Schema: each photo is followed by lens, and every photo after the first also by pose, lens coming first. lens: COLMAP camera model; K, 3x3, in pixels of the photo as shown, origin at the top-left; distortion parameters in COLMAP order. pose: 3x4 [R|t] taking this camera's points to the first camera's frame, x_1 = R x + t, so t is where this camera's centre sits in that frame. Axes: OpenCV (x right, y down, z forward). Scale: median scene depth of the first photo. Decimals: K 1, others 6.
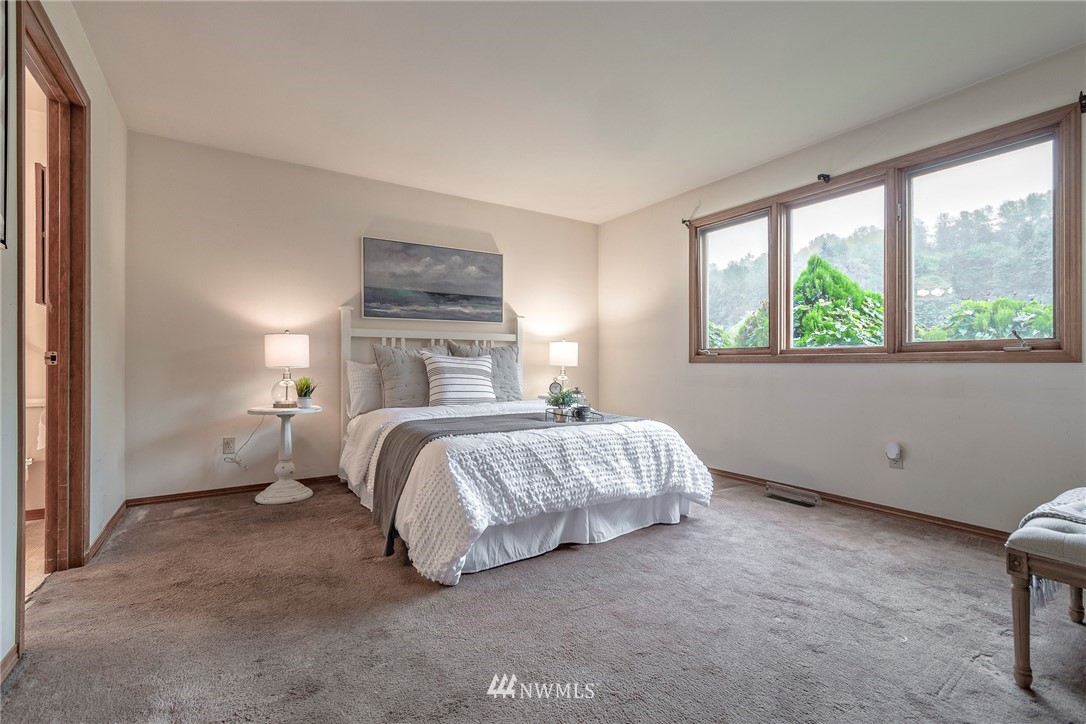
lens RADIAL K [[505.7, 0, 545.5], [0, 505.7, 365.5], [0, 0, 1]] dist [0.003015, 0.001126]
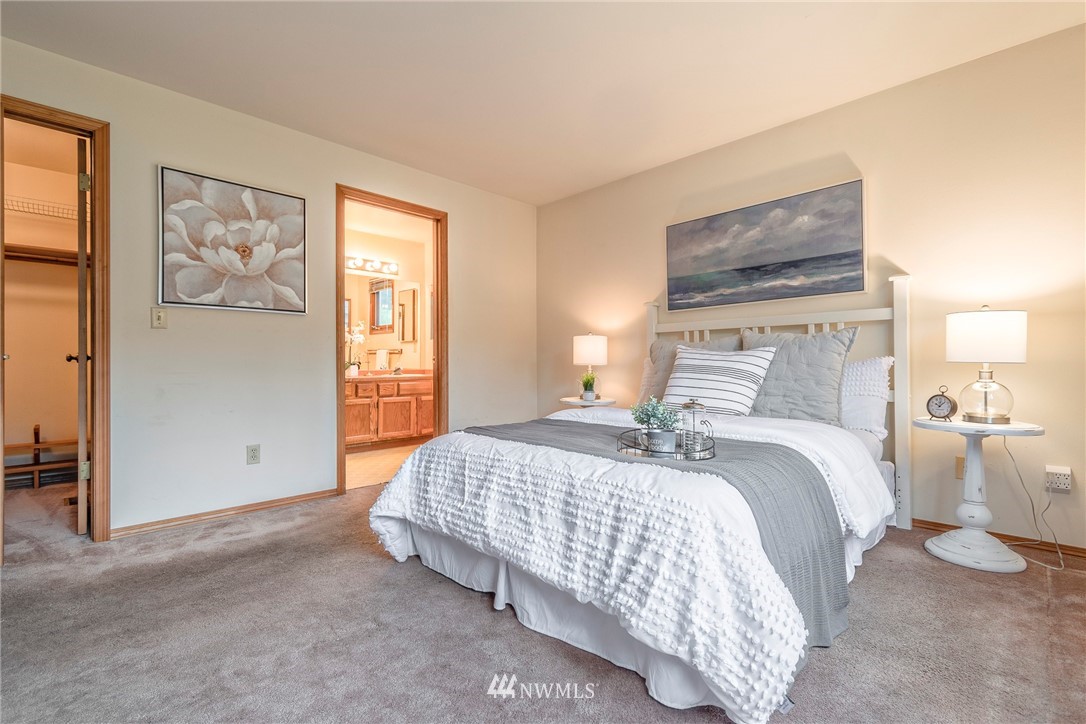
lens RADIAL K [[505.7, 0, 545.5], [0, 505.7, 361.7], [0, 0, 1]] dist [0.003015, 0.001126]
pose [[0.168067, -0.003049, -0.985771, 0.494784], [0.006093, 0.999979, -0.002054, -0.001430], [0.985757, -0.005661, 0.168082, 0.577732]]
